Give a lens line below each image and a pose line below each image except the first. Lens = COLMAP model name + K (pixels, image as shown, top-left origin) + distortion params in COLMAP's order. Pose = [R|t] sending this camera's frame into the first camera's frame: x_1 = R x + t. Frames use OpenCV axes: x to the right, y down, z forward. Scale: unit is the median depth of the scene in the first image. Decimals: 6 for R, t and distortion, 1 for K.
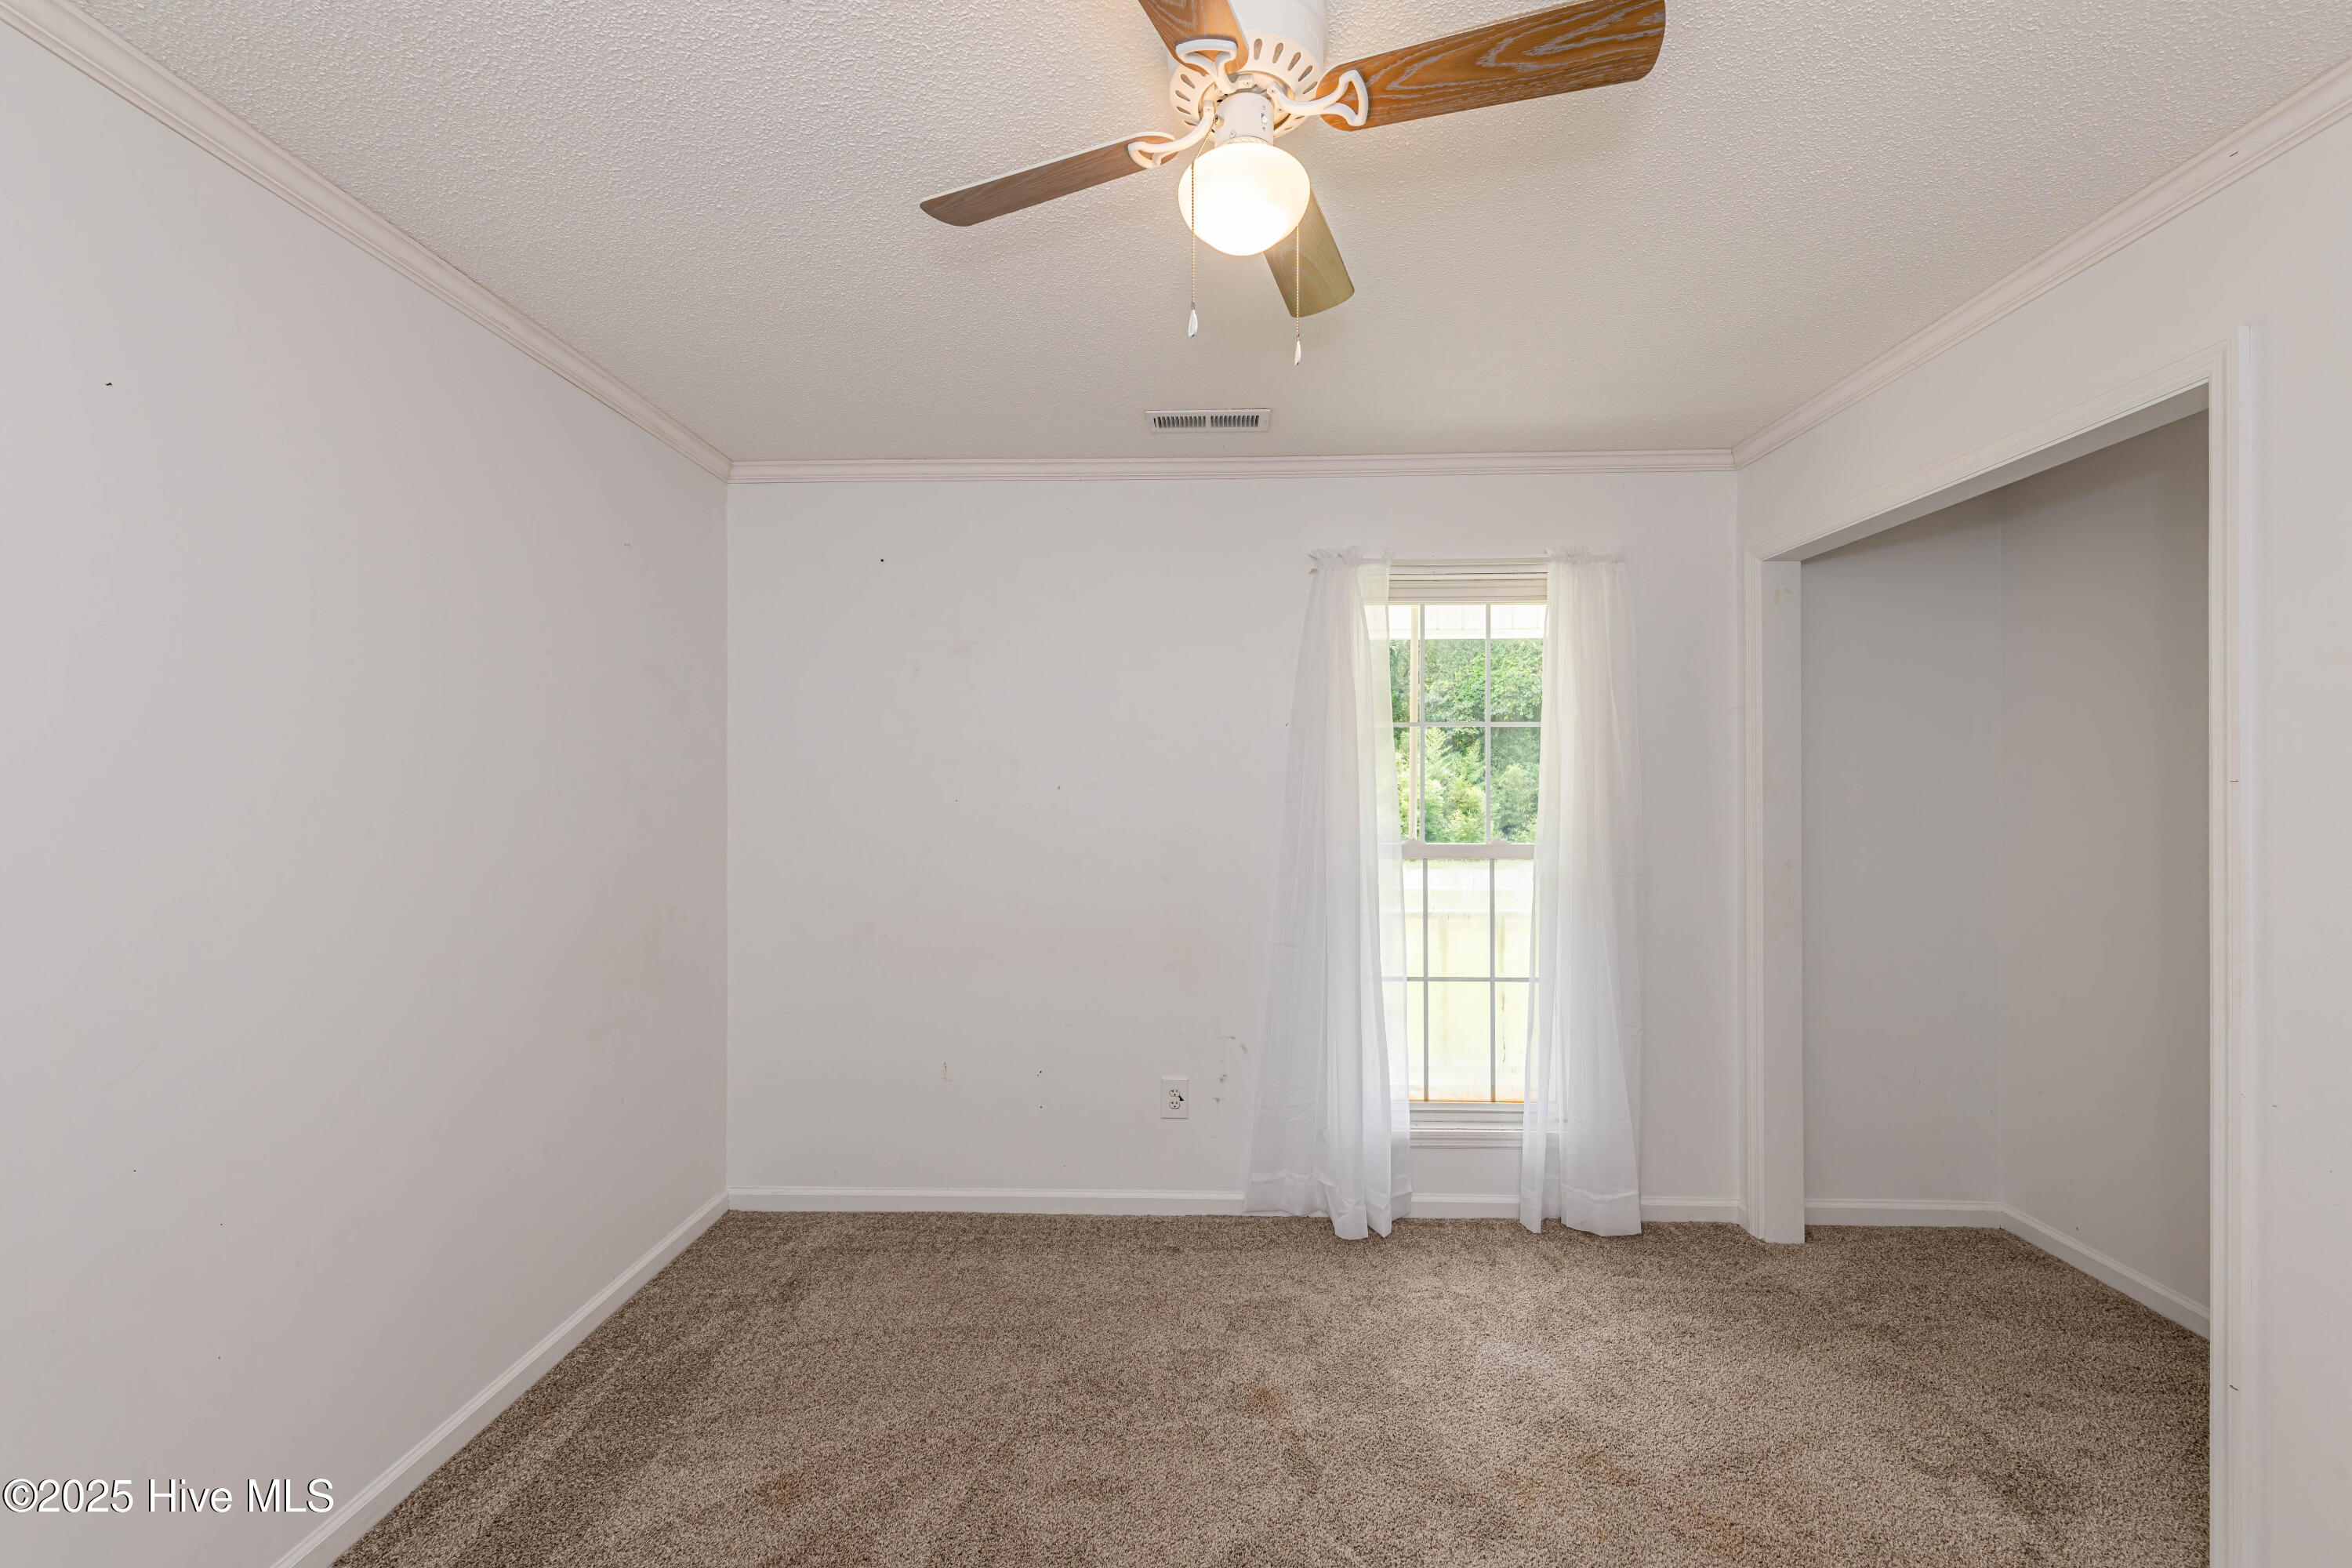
lens RADIAL K [[925.7, 0, 1171.8], [0, 925.7, 797.5], [0, 0, 1]] dist [0.013945, -0.007329]
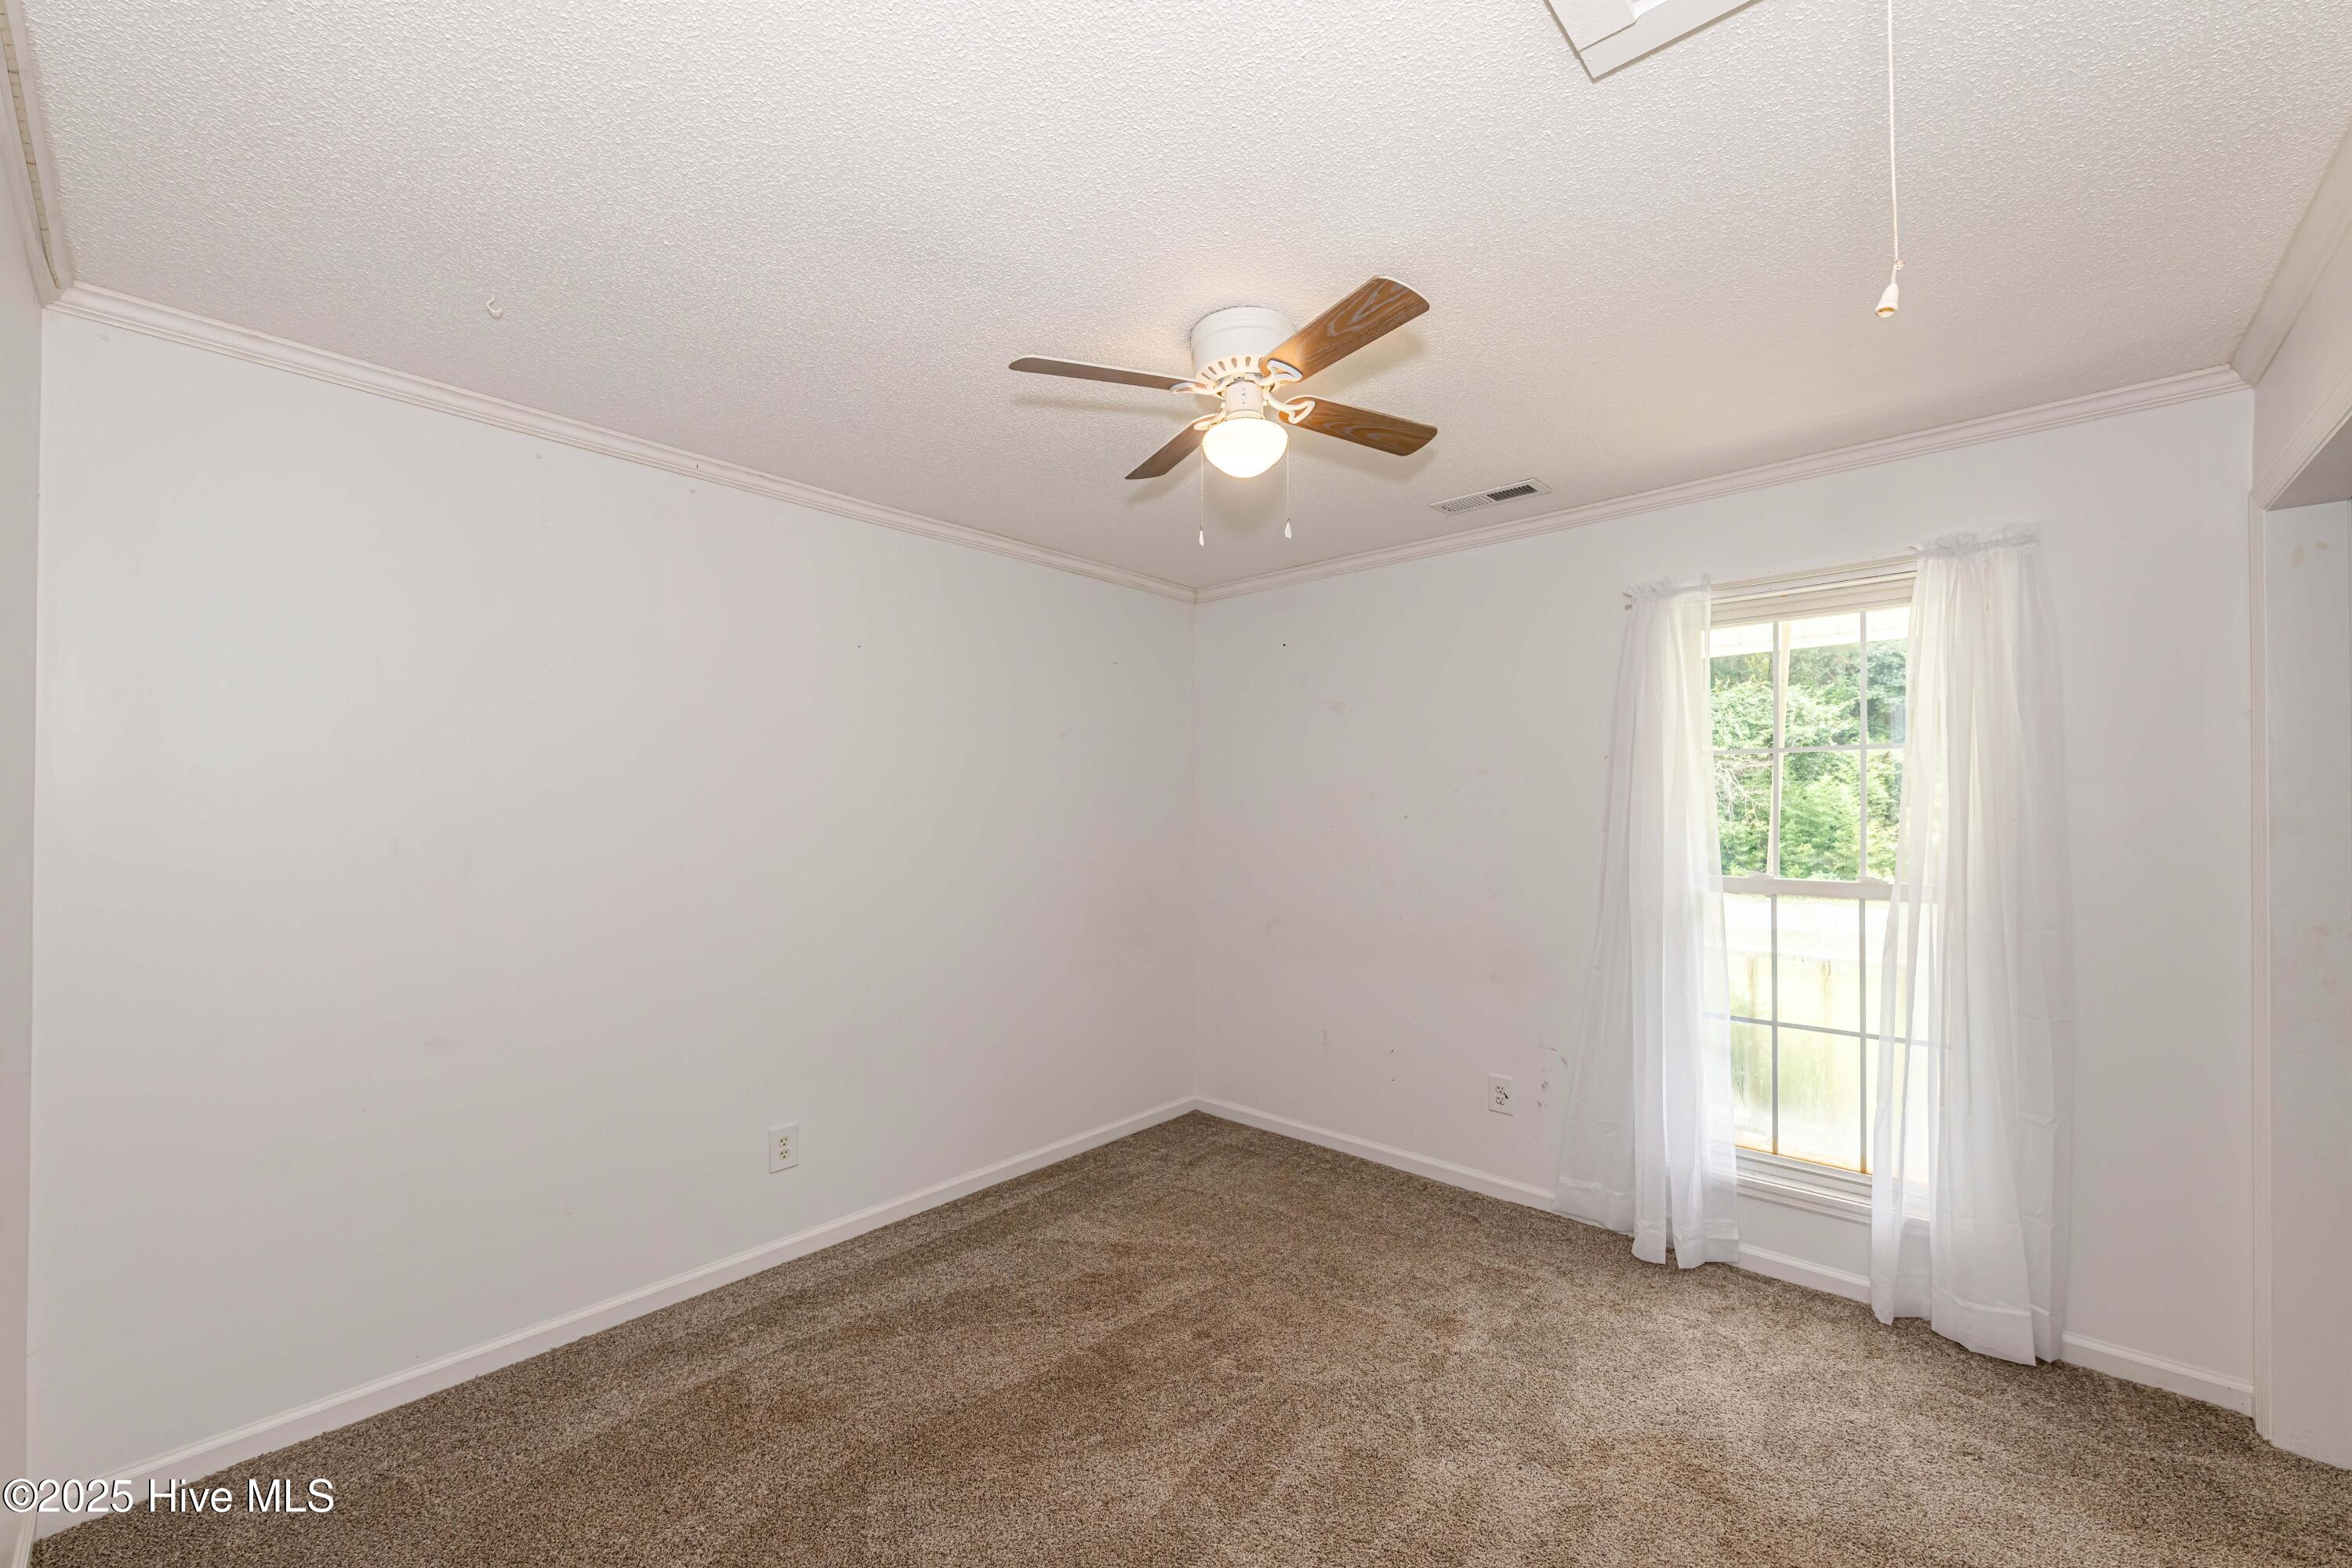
lens RADIAL K [[941.6, 0, 1176.9], [0, 941.6, 821.0], [0, 0, 1]] dist [0.015615, -0.007630]
pose [[0.752671, 0.006933, -0.658360, 0.470026], [-0.004678, 0.999976, 0.005183, -0.010486], [0.658380, -0.000821, 0.752686, -0.118823]]
